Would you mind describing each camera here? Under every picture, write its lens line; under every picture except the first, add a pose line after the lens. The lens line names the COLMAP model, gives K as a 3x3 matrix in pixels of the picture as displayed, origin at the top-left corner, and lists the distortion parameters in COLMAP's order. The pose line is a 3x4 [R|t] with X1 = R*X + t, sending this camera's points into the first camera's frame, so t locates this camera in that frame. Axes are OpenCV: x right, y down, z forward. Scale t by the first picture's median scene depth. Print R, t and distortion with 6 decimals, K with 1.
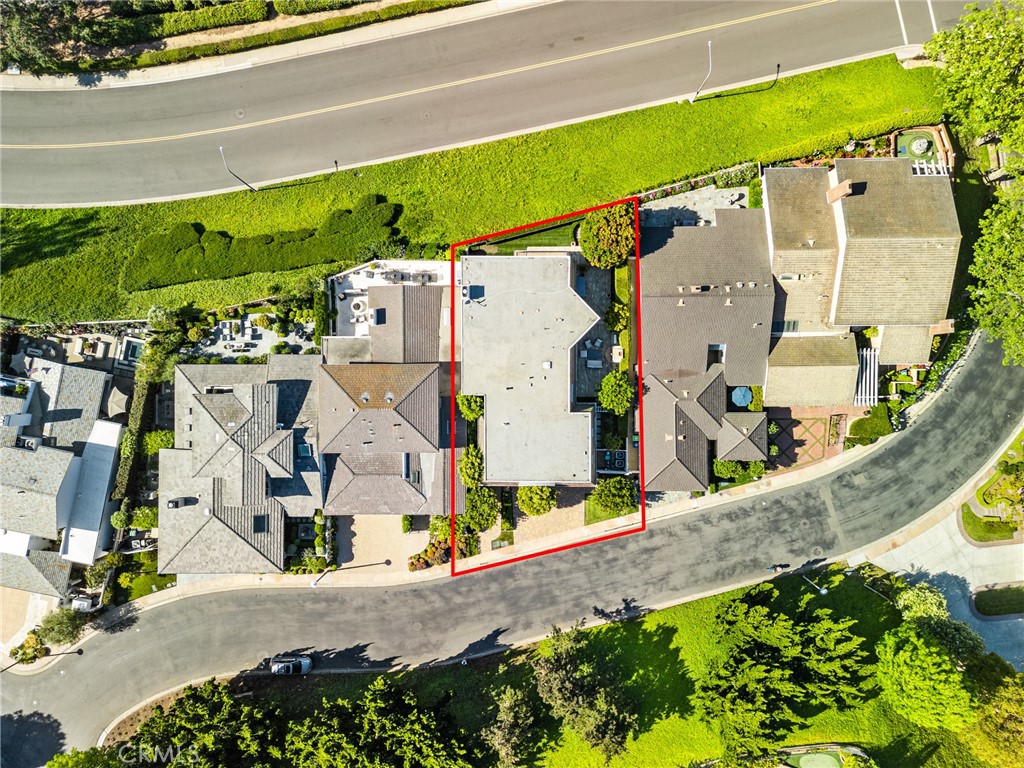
lens RADIAL K [[716.2, 0, 512.0], [0, 716.2, 384.0], [0, 0, 1]] dist [0.051004, -0.076740]
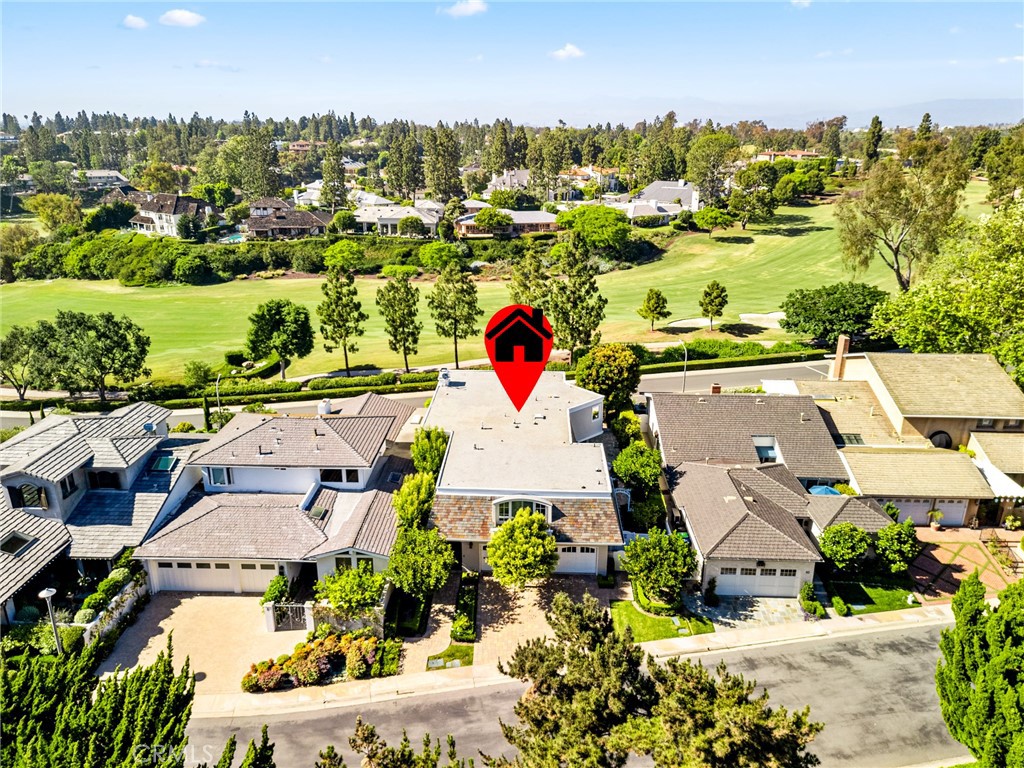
lens RADIAL K [[716.2, 0, 512.0], [0, 716.2, 384.0], [0, 0, 1]] dist [0.051004, -0.076740]
pose [[0.999360, 0.023995, -0.026538, 0.037737], [-0.033322, 0.354163, -0.934590, 0.612773], [-0.013027, 0.934876, 0.354736, 0.647622]]
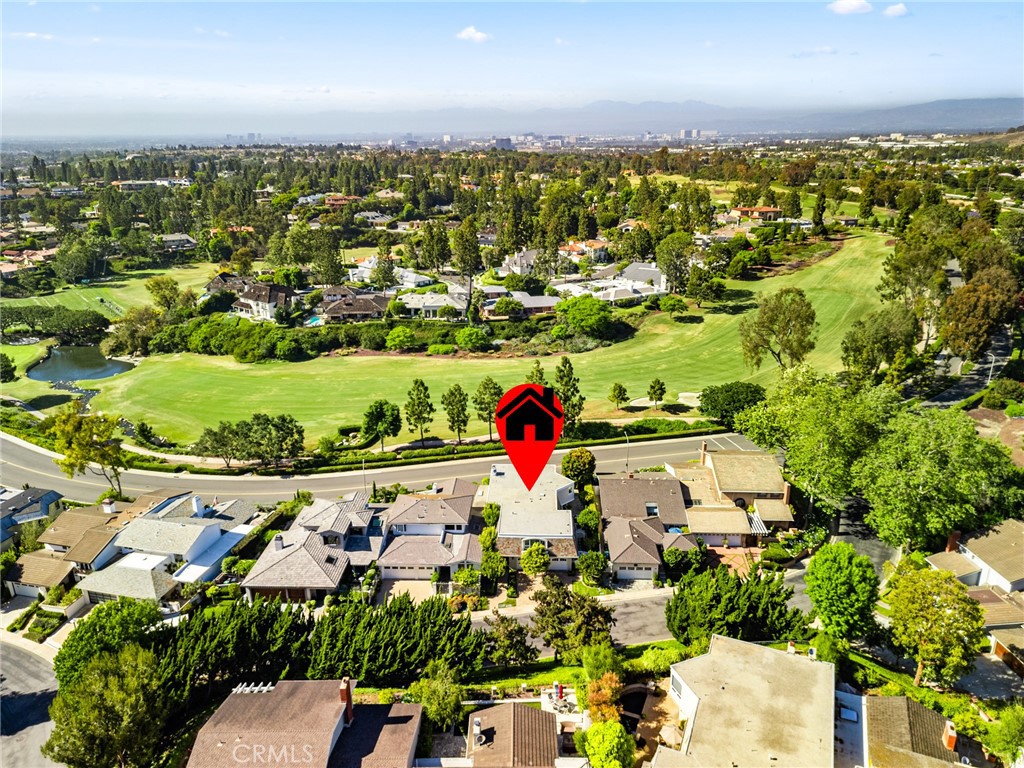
lens RADIAL K [[716.2, 0, 512.0], [0, 716.2, 384.0], [0, 0, 1]] dist [0.051004, -0.076740]
pose [[0.999234, 0.012306, -0.037159, 0.036660], [-0.039101, 0.357979, -0.932910, 1.251219], [0.001822, 0.933648, 0.358186, 0.192720]]
